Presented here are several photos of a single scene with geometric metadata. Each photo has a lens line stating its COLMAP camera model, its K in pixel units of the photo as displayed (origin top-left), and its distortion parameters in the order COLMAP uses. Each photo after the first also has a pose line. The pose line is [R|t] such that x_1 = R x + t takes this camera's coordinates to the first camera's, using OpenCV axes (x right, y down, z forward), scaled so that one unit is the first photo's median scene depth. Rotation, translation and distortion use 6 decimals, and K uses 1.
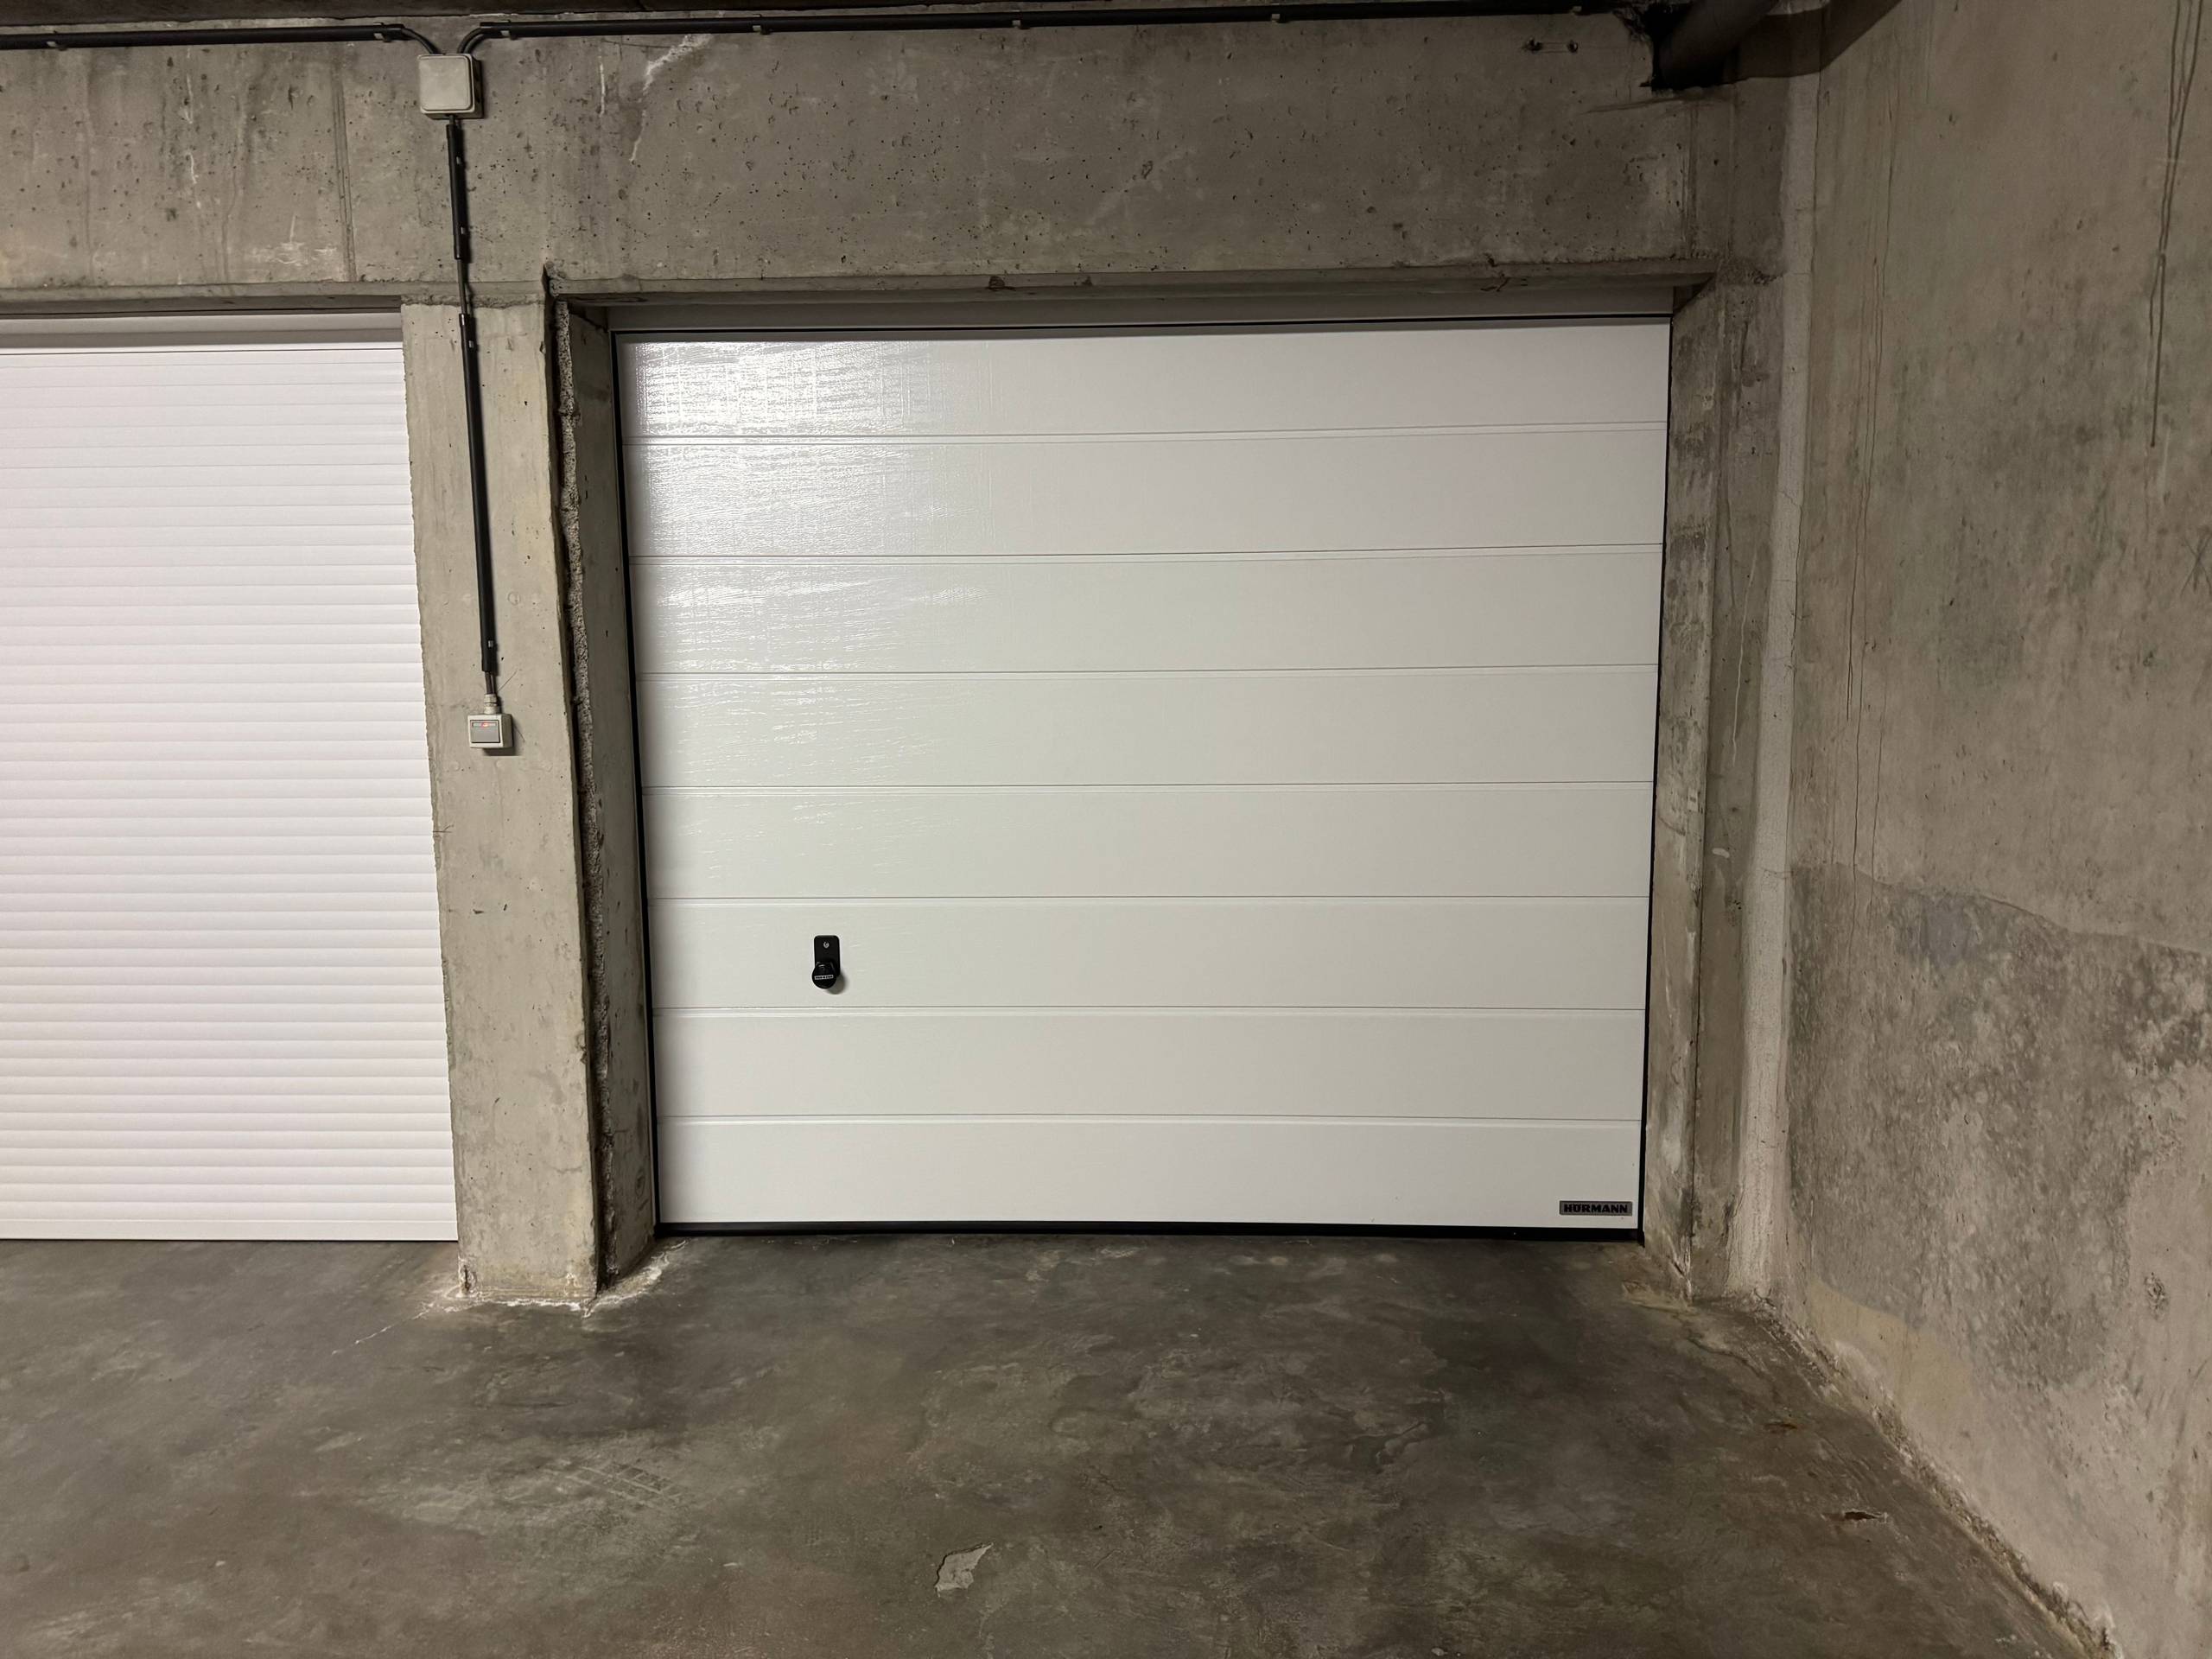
lens RADIAL K [[1548.0, 0, 1107.4], [0, 1548.0, 827.1], [0, 0, 1]] dist [-0.012499, -0.004256]
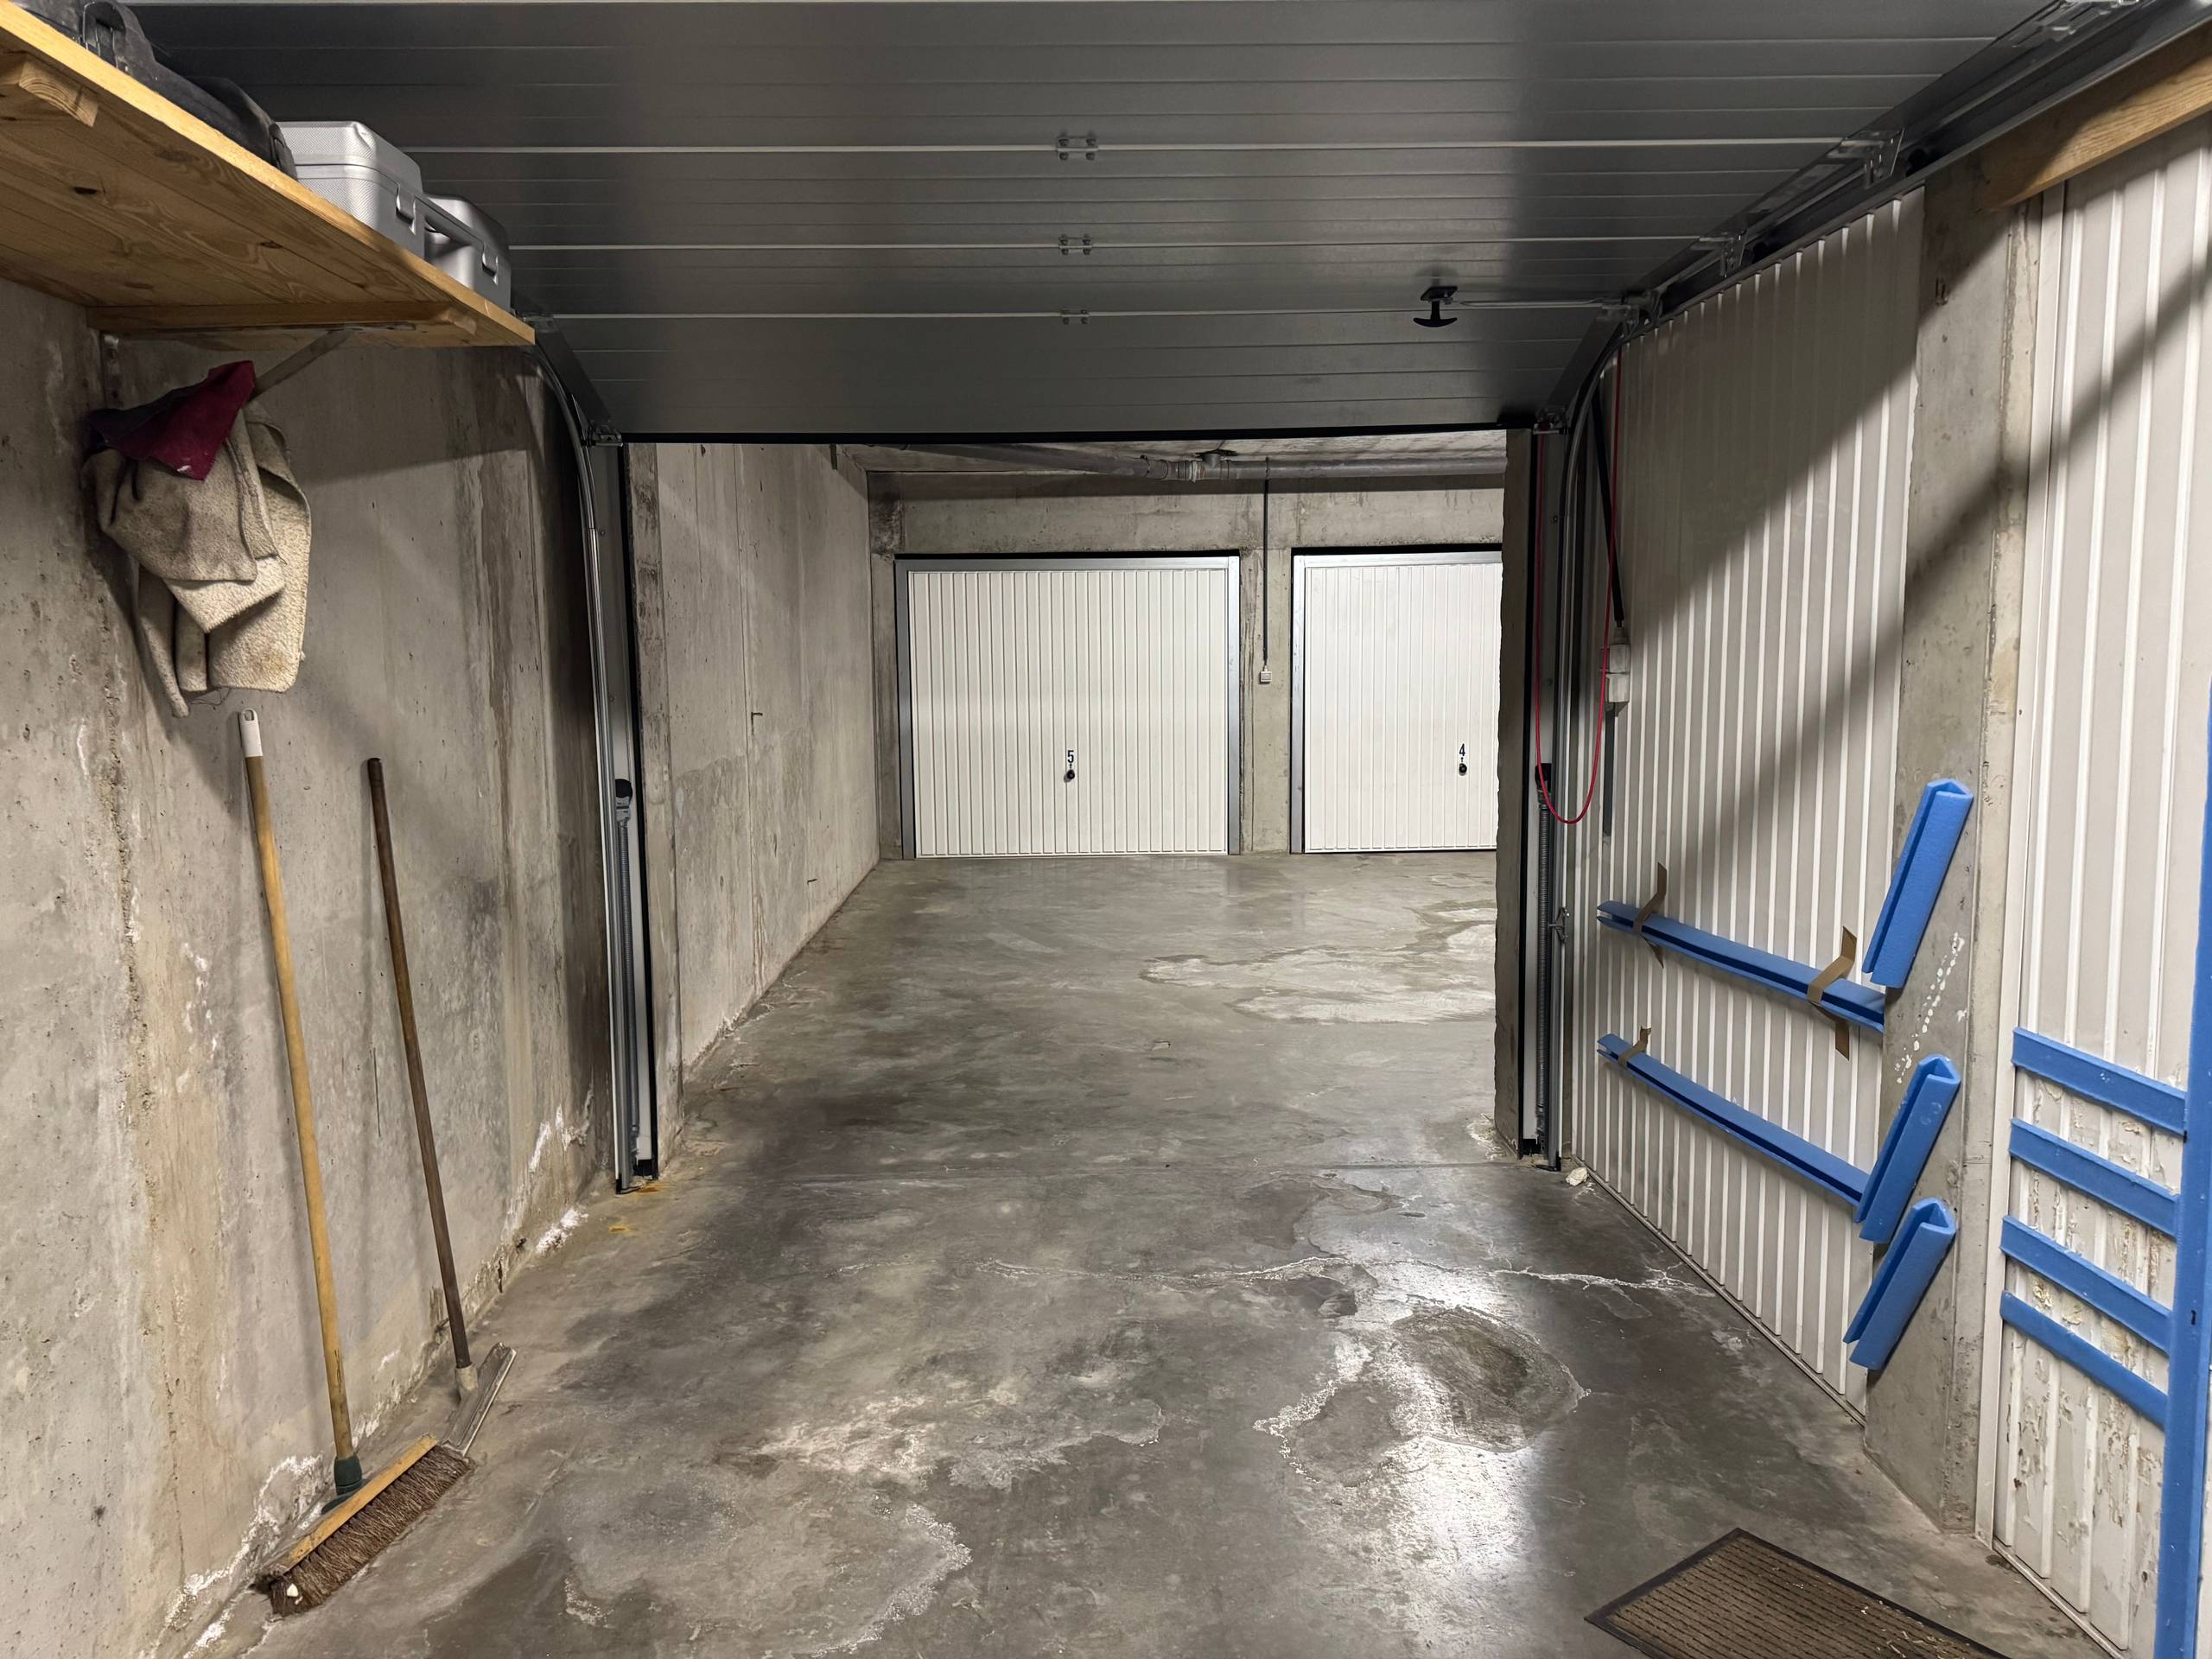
lens RADIAL K [[1548.0, 0, 1099.8], [0, 1548.0, 826.8], [0, 0, 1]] dist [-0.012499, -0.004256]
pose [[-0.998243, 0.029016, -0.051659, 0.079560], [0.016535, 0.973668, 0.227370, -0.275401], [0.056896, 0.226116, -0.972437, 2.382500]]
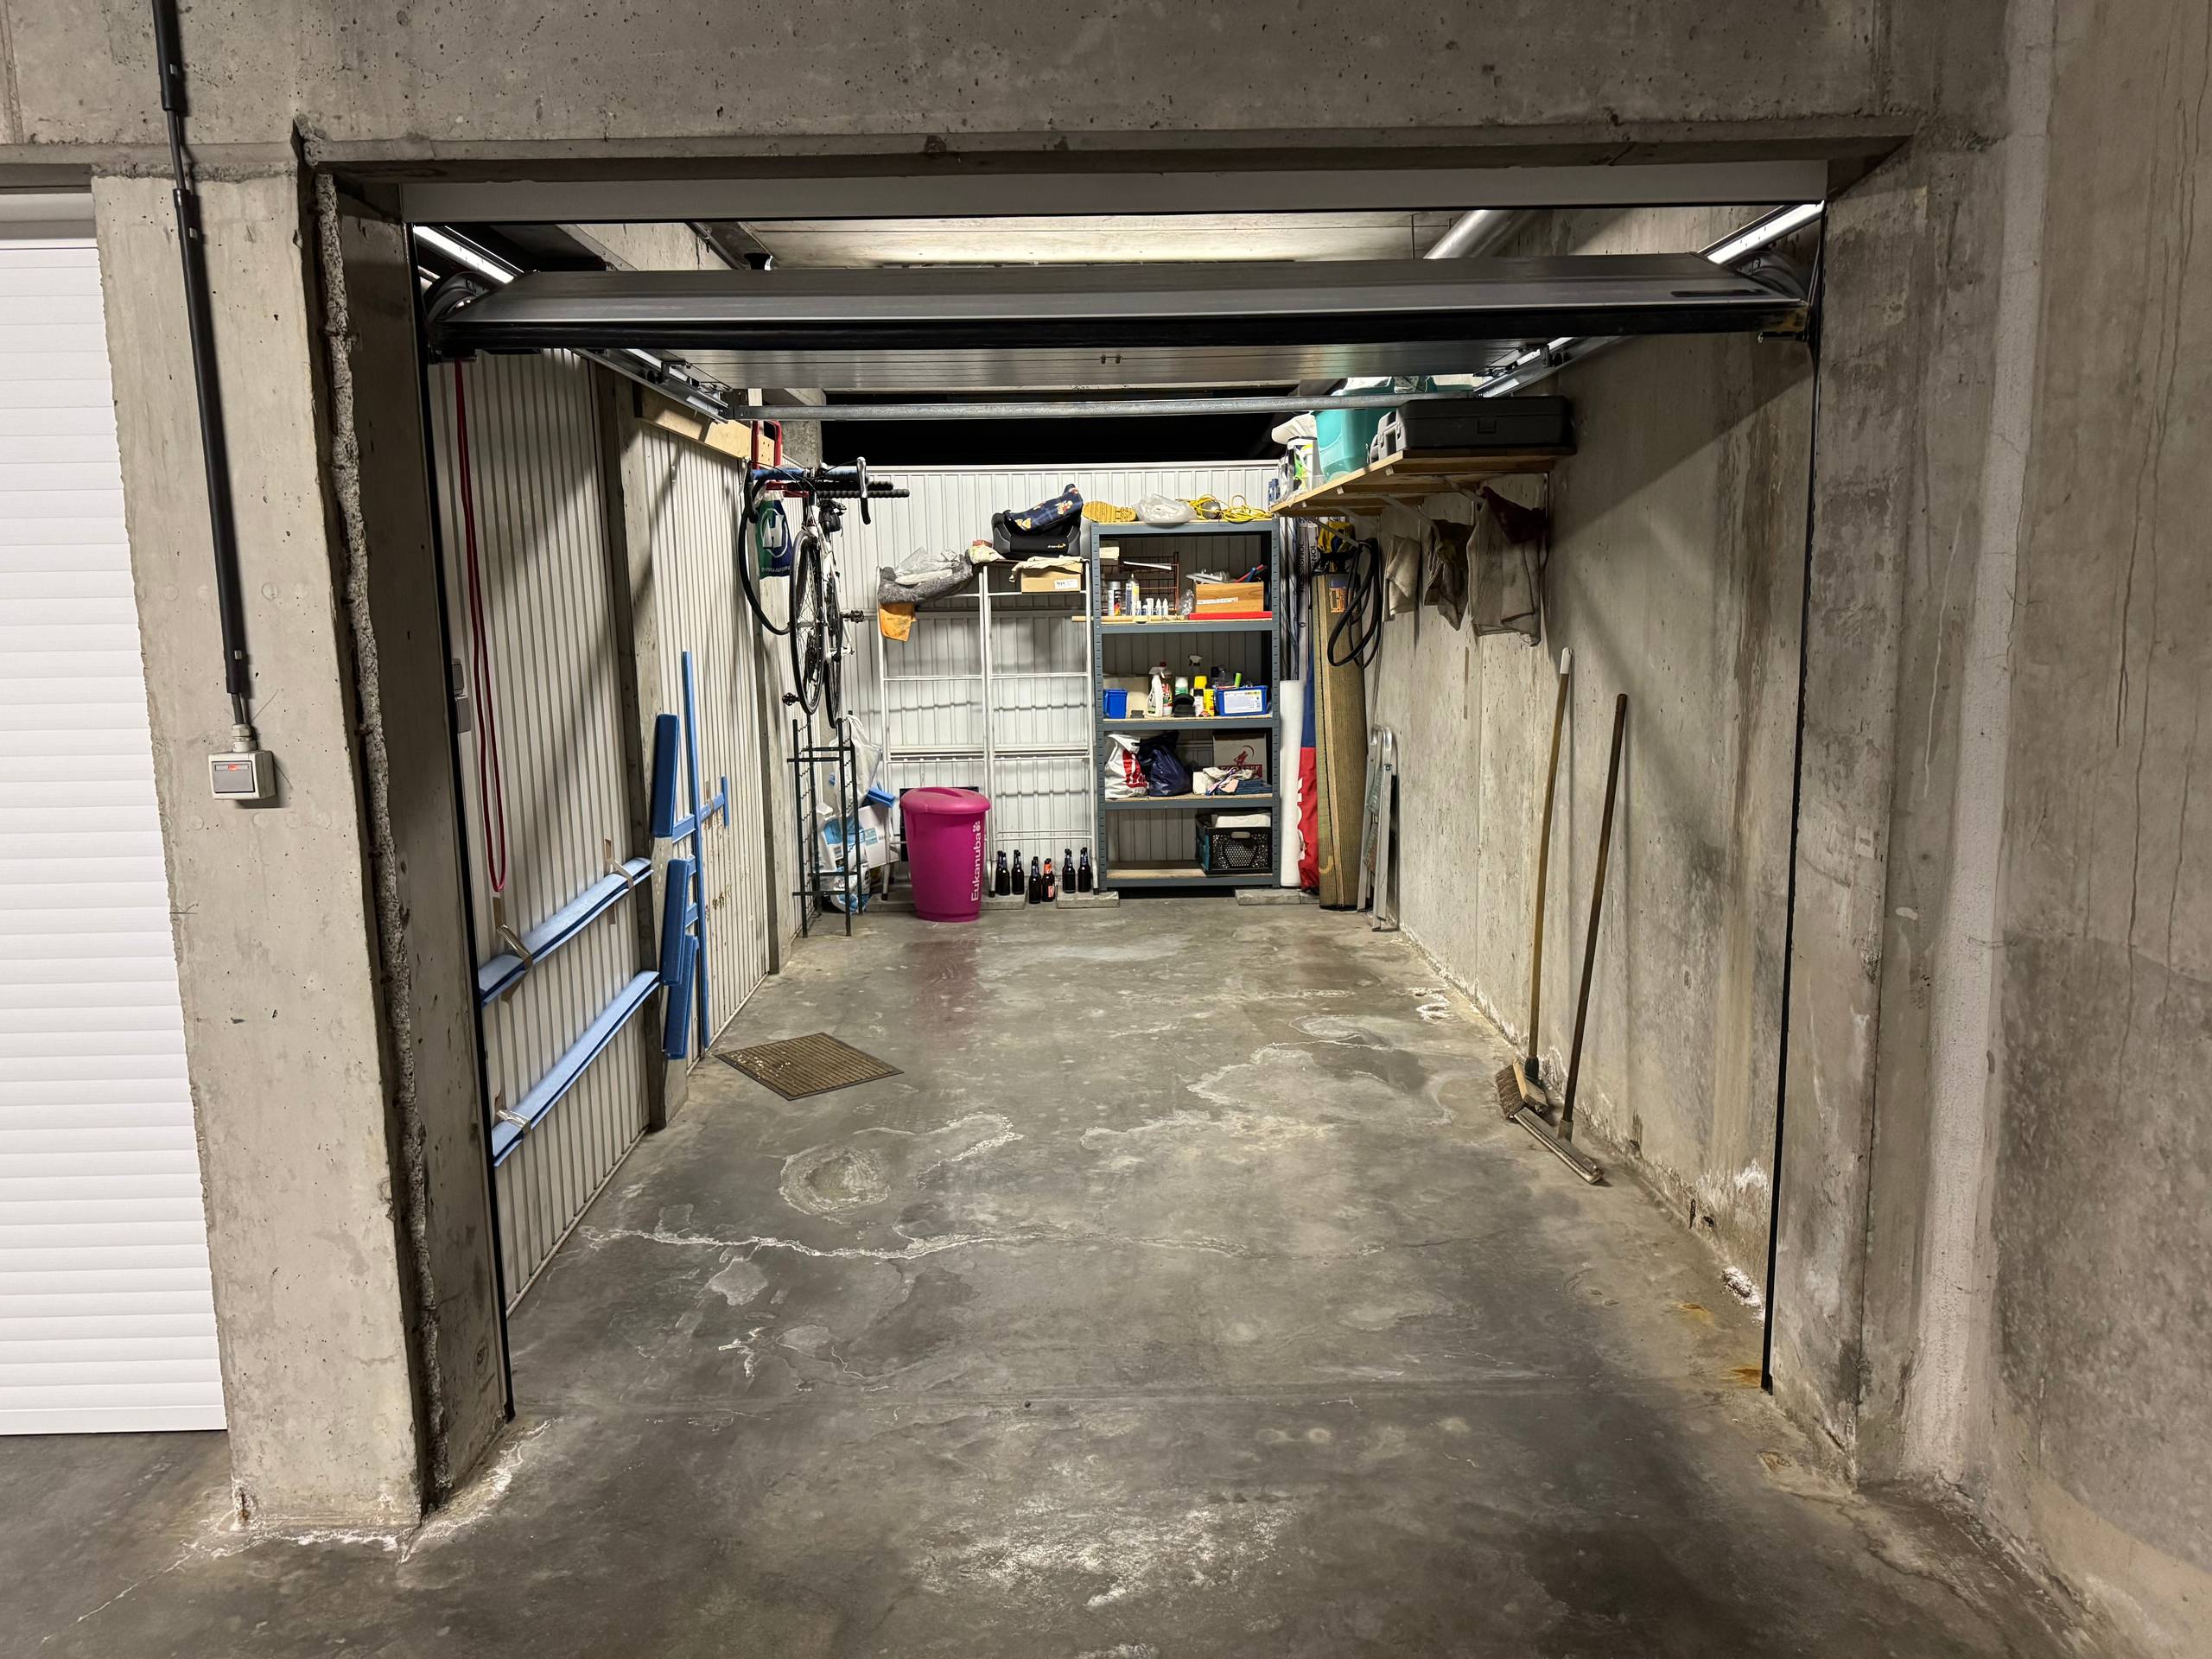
lens RADIAL K [[1548.0, 0, 1103.8], [0, 1548.0, 829.8], [0, 0, 1]] dist [-0.012499, -0.004256]
pose [[0.998754, -0.016354, 0.047153, -0.031870], [0.015053, 0.999500, 0.027807, -0.051817], [-0.047584, -0.027063, 0.998501, 0.265351]]
